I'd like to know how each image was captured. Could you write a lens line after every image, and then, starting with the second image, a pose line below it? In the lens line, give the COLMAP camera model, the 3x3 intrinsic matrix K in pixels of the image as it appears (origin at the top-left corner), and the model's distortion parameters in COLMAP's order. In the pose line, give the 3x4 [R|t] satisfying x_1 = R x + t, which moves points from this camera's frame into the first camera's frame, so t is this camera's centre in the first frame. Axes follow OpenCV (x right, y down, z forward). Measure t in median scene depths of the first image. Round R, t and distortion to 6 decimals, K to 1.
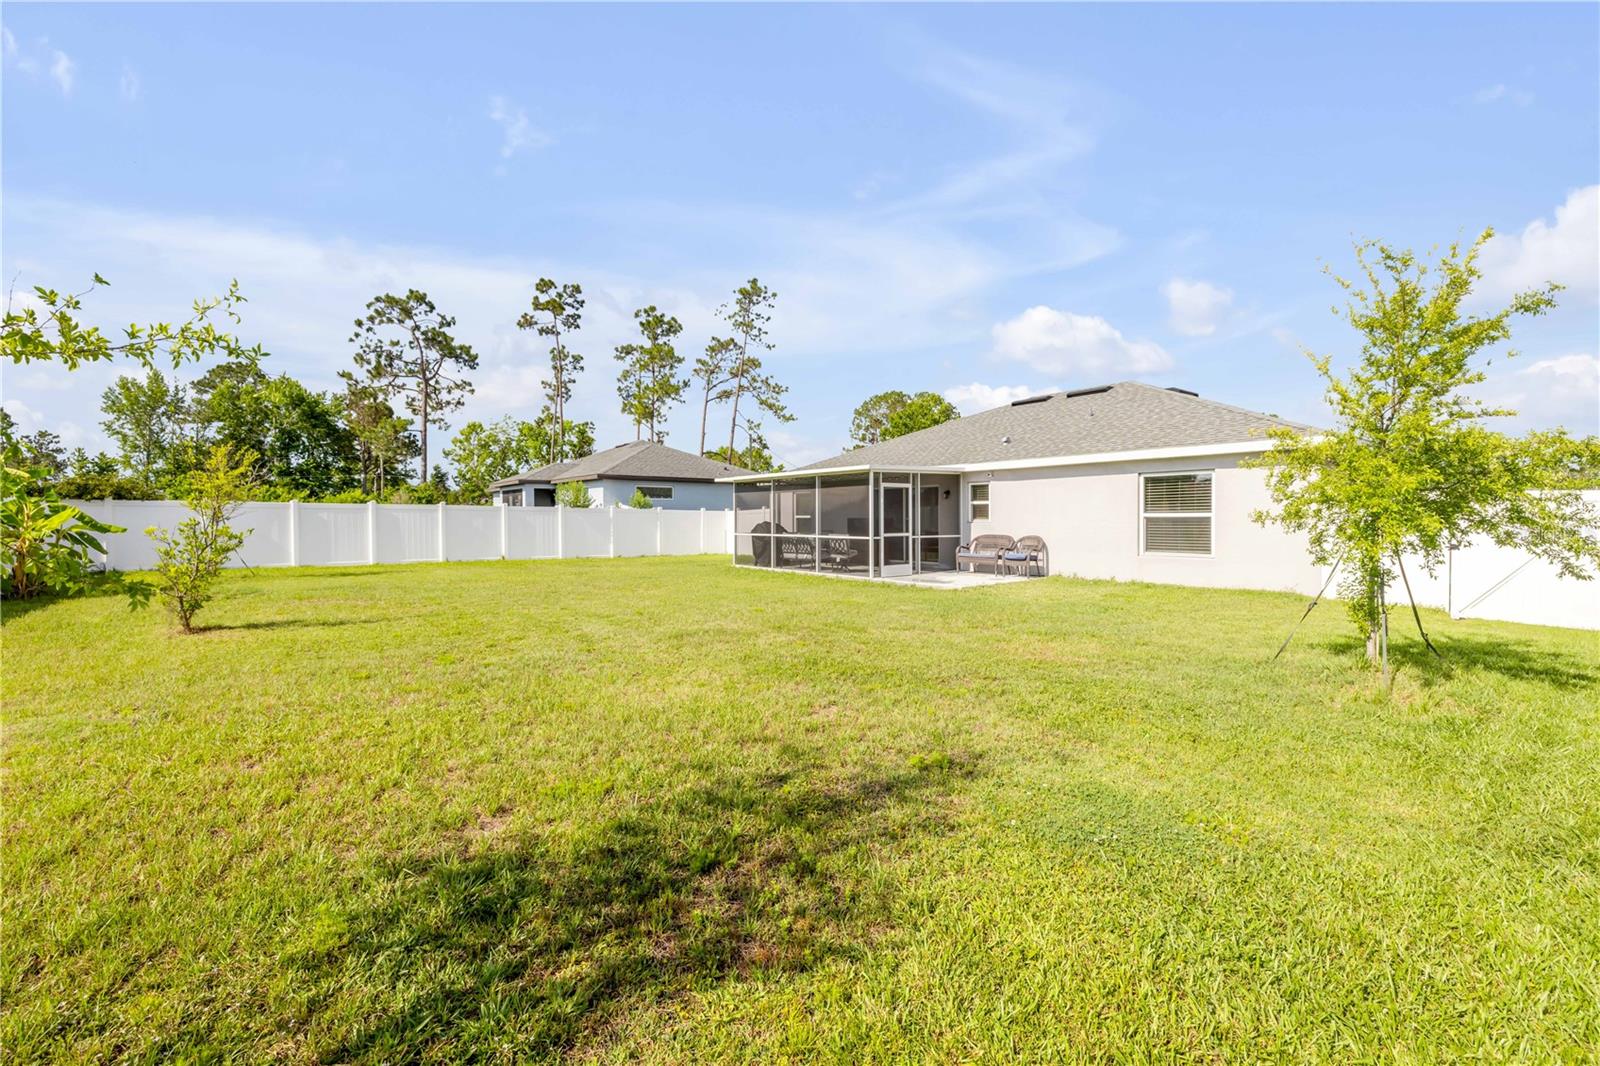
lens RADIAL K [[682.4, 0, 797.8], [0, 682.4, 513.0], [0, 0, 1]] dist [-0.001001, 0.000073]
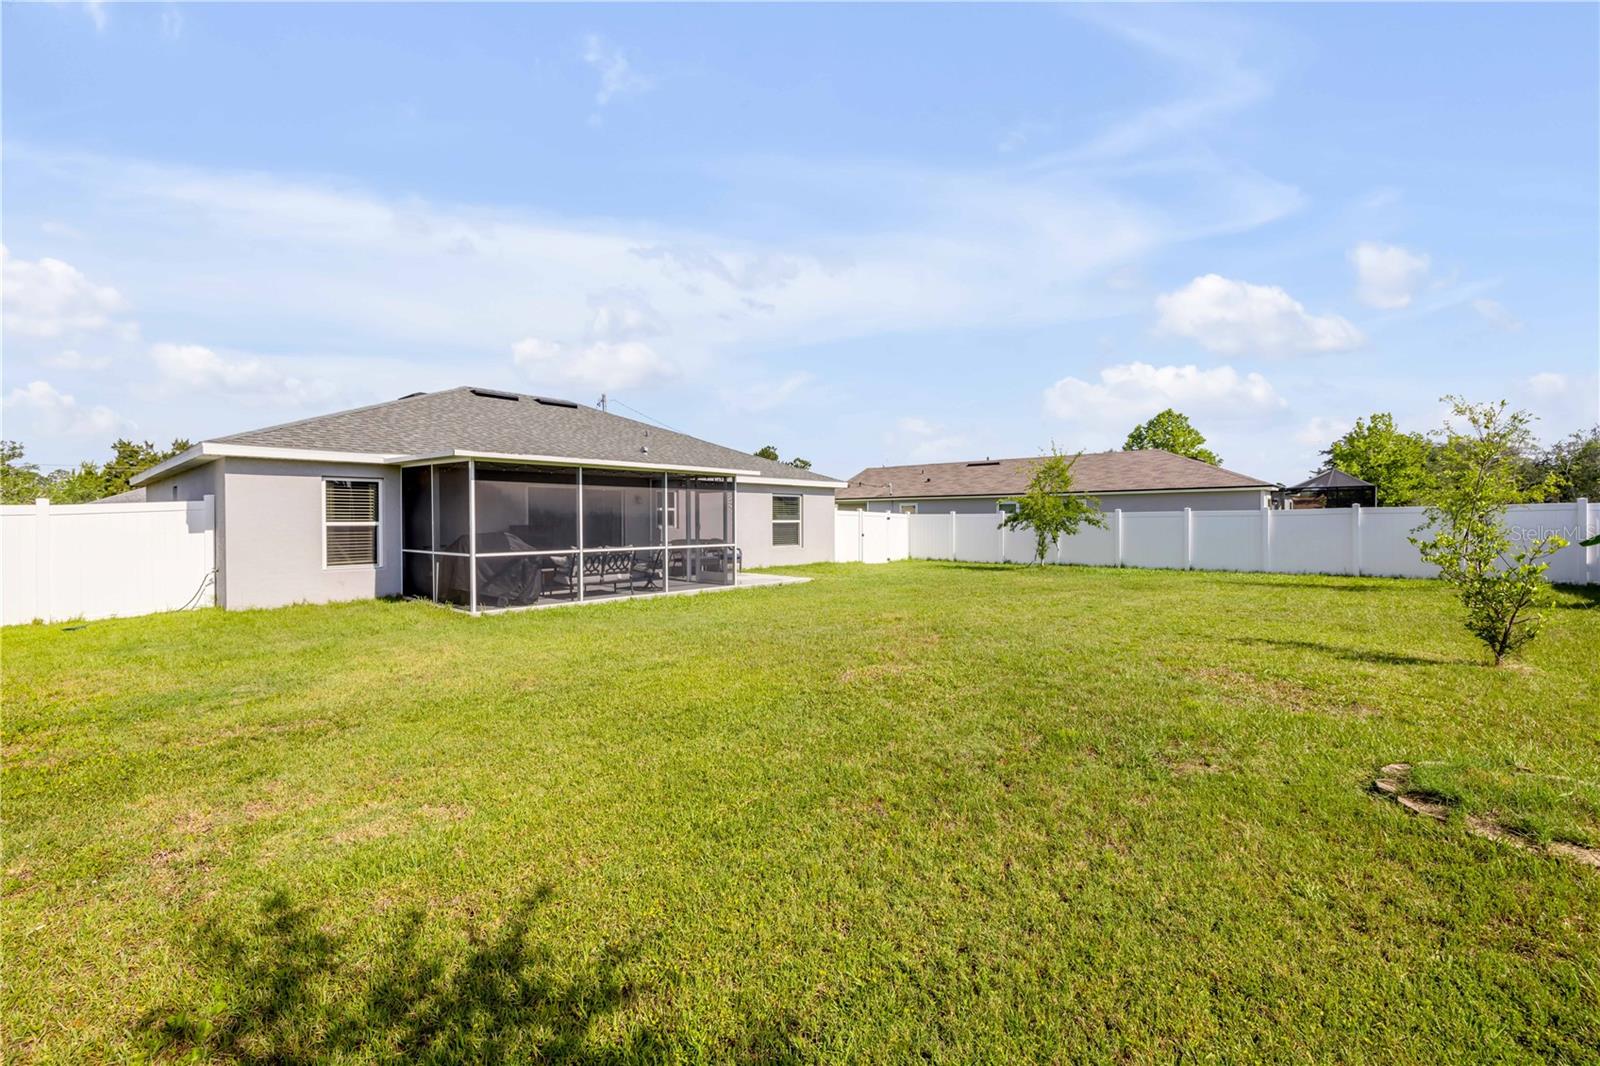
lens RADIAL K [[682.4, 0, 797.8], [0, 682.4, 513.0], [0, 0, 1]] dist [-0.001001, 0.000073]
pose [[-0.192509, 0.017526, 0.981139, -0.241902], [0.001091, 0.999844, -0.017646, 0.002505], [-0.981295, -0.002327, -0.192498, 0.305409]]
